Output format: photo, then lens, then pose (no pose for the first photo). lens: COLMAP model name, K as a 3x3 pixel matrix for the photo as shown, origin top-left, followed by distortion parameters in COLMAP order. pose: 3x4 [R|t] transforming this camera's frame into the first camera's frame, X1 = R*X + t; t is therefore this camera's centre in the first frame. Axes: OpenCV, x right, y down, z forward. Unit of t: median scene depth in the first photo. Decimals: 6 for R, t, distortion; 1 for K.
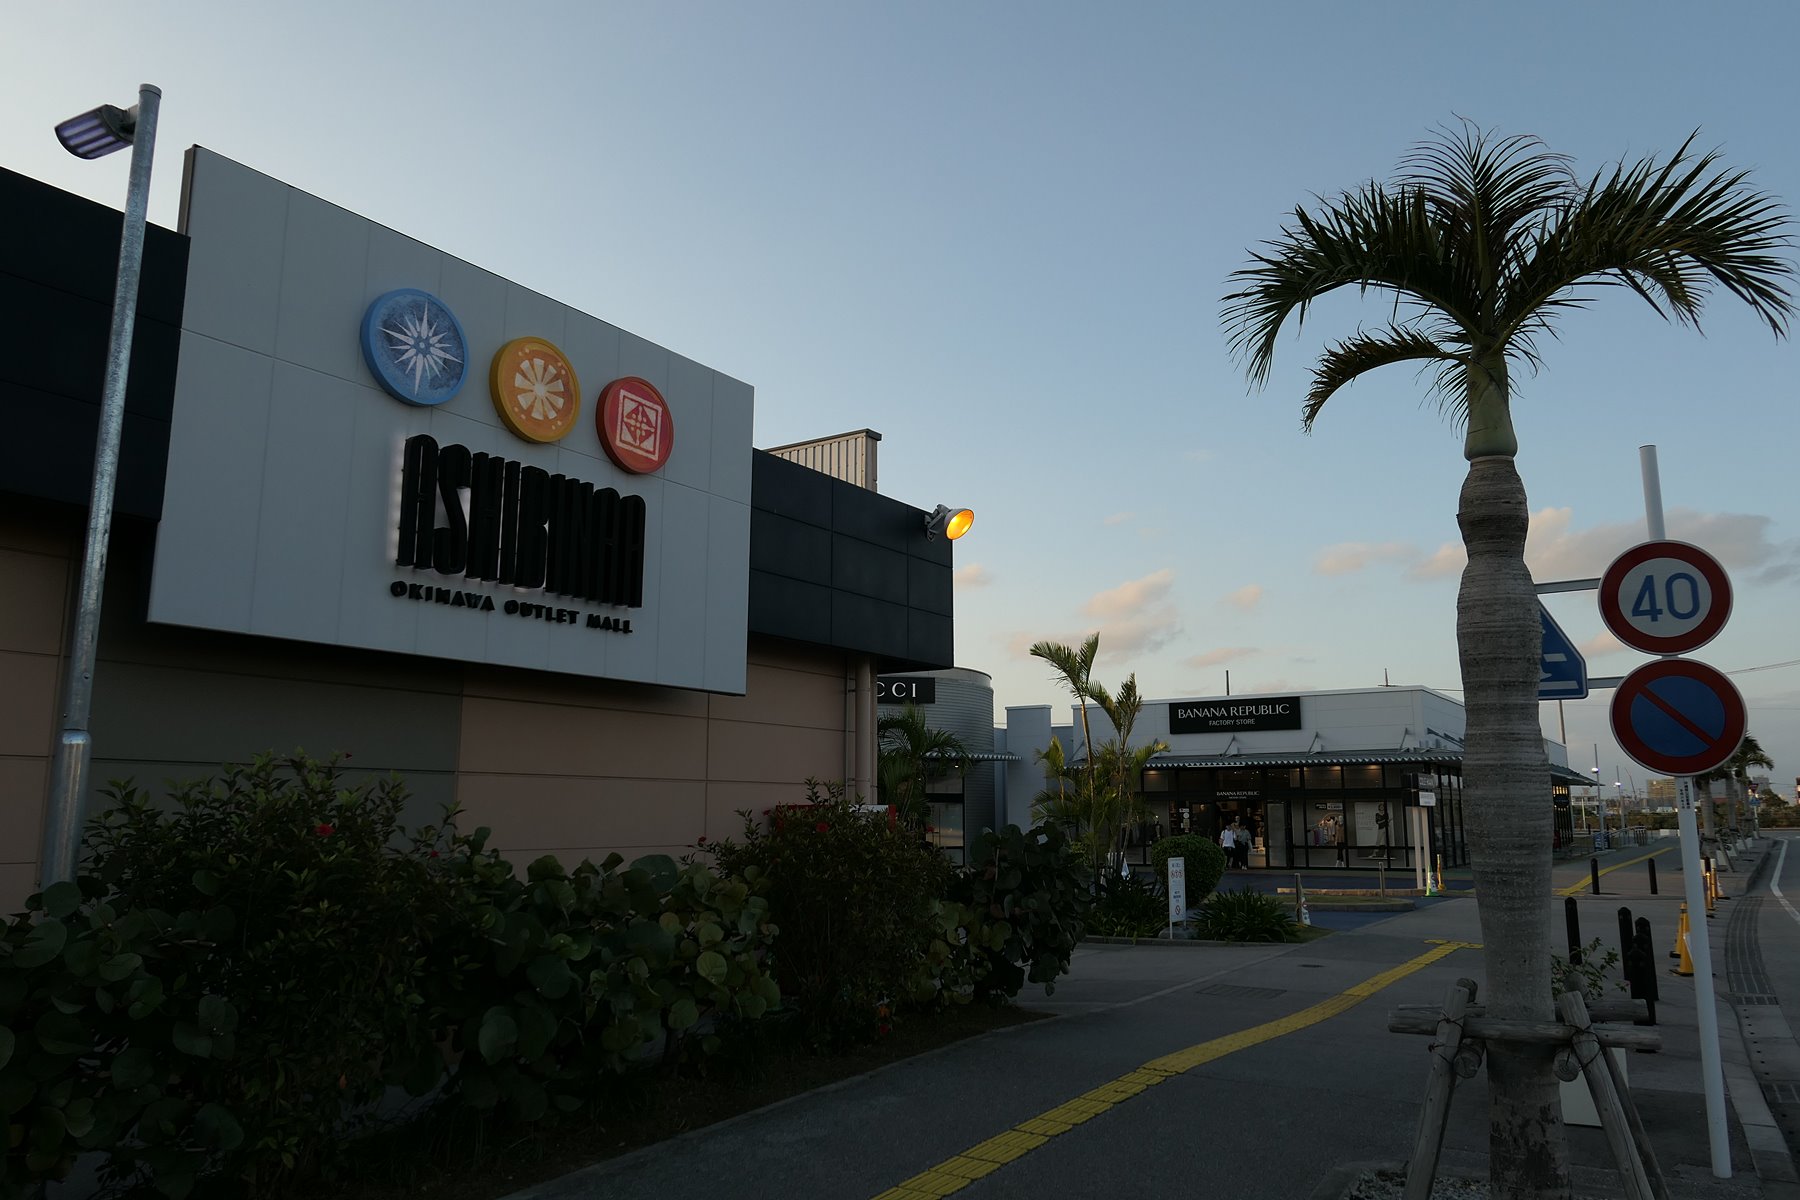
lens RADIAL K [[1259.0, 0, 900.0], [0, 1259.0, 600.0], [0, 0, 1]] dist [0.004611, 0.003706]
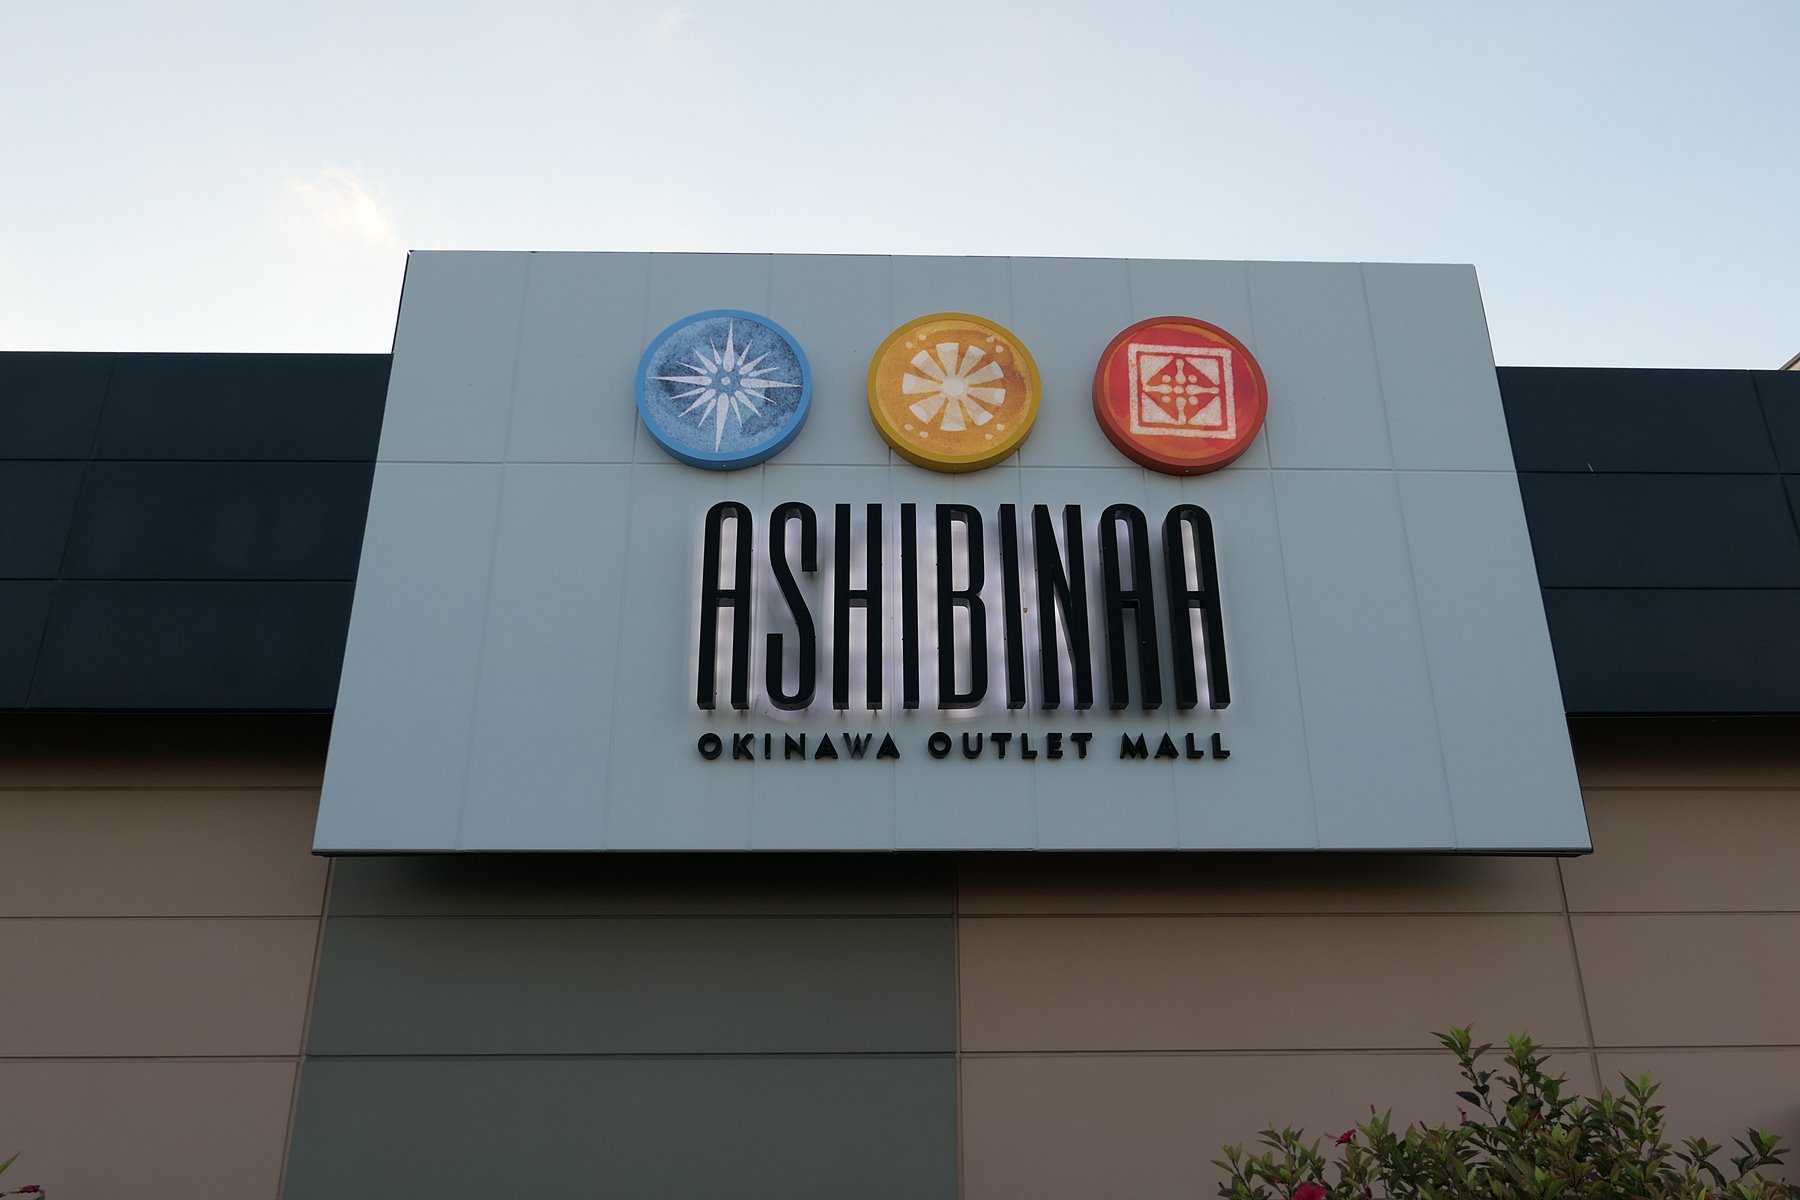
lens RADIAL K [[1259.0, 0, 900.0], [0, 1259.0, 600.0], [0, 0, 1]] dist [0.004611, 0.003706]
pose [[0.577928, -0.308572, -0.755501, 0.124488], [0.146820, 0.949969, -0.275687, 0.093032], [0.802772, 0.048405, 0.594318, 0.622192]]
